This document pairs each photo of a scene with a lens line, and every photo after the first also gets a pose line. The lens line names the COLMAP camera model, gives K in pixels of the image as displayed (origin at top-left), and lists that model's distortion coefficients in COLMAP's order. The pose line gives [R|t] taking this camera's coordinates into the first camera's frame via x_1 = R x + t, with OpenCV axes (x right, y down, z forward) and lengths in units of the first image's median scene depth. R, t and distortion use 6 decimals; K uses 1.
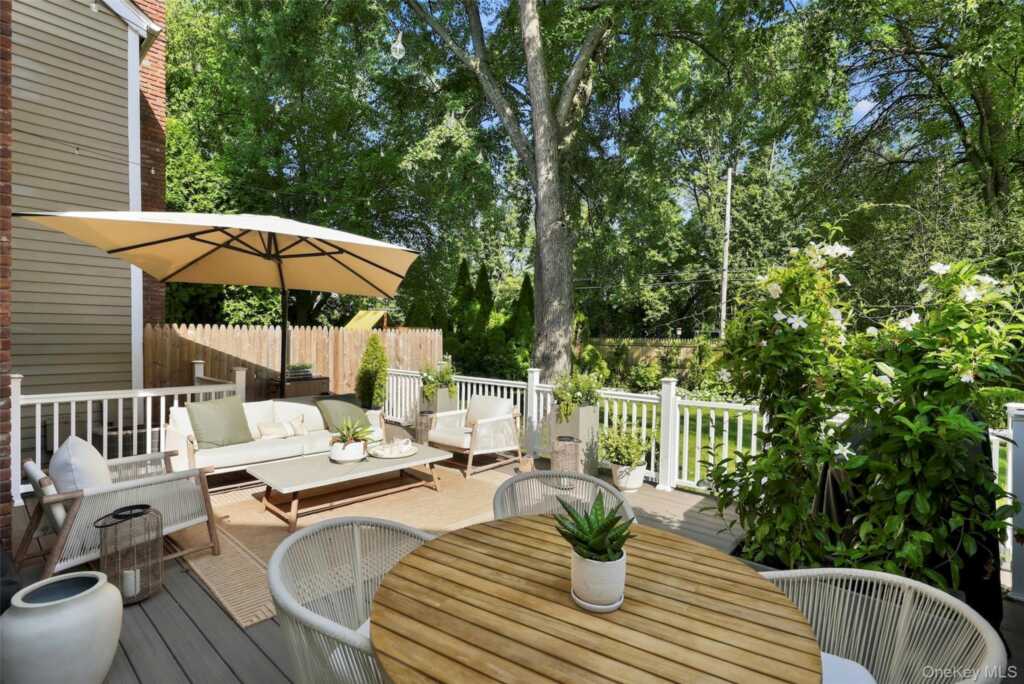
lens RADIAL K [[476.5, 0, 515.3], [0, 476.5, 343.0], [0, 0, 1]] dist [-0.000590, 0.000136]
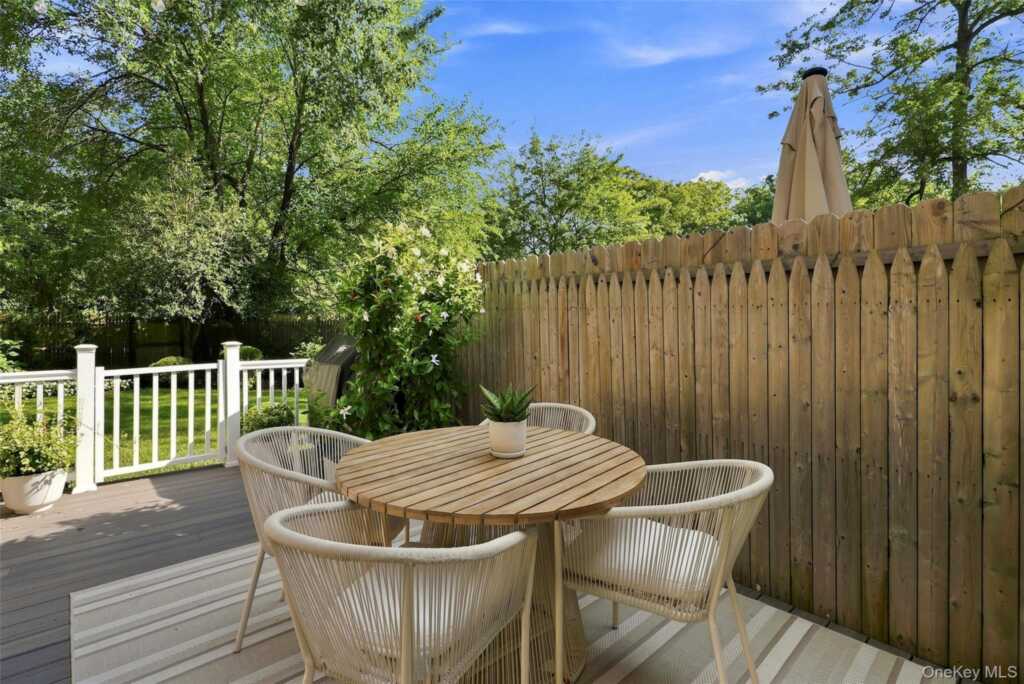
lens RADIAL K [[481.2, 0, 507.7], [0, 481.2, 323.2], [0, 0, 1]] dist [-0.000093, 0.000300]
pose [[0.113136, -0.020675, 0.993364, -0.064571], [0.017622, 0.999668, 0.018799, 0.006574], [-0.993423, 0.015378, 0.113463, 0.042603]]
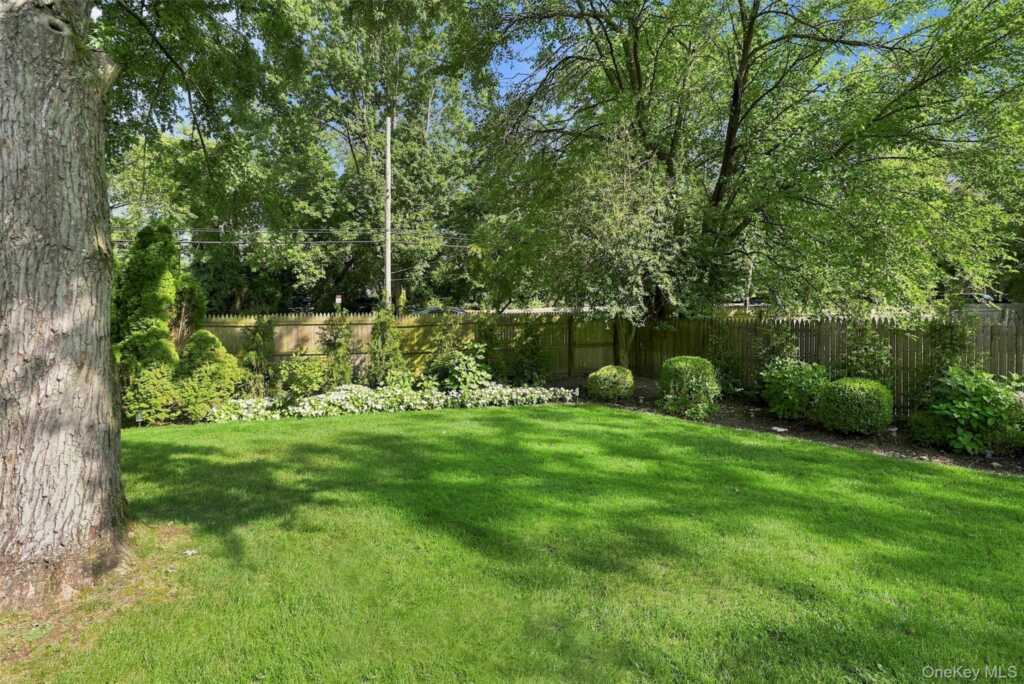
lens RADIAL K [[469.8, 0, 509.2], [0, 469.8, 316.6], [0, 0, 1]] dist [-0.001129, 0.000015]
pose [[0.767705, -0.042920, 0.639365, 0.040109], [0.030907, 0.999073, 0.029956, -0.009934], [-0.640058, -0.003237, 0.768320, 0.163088]]
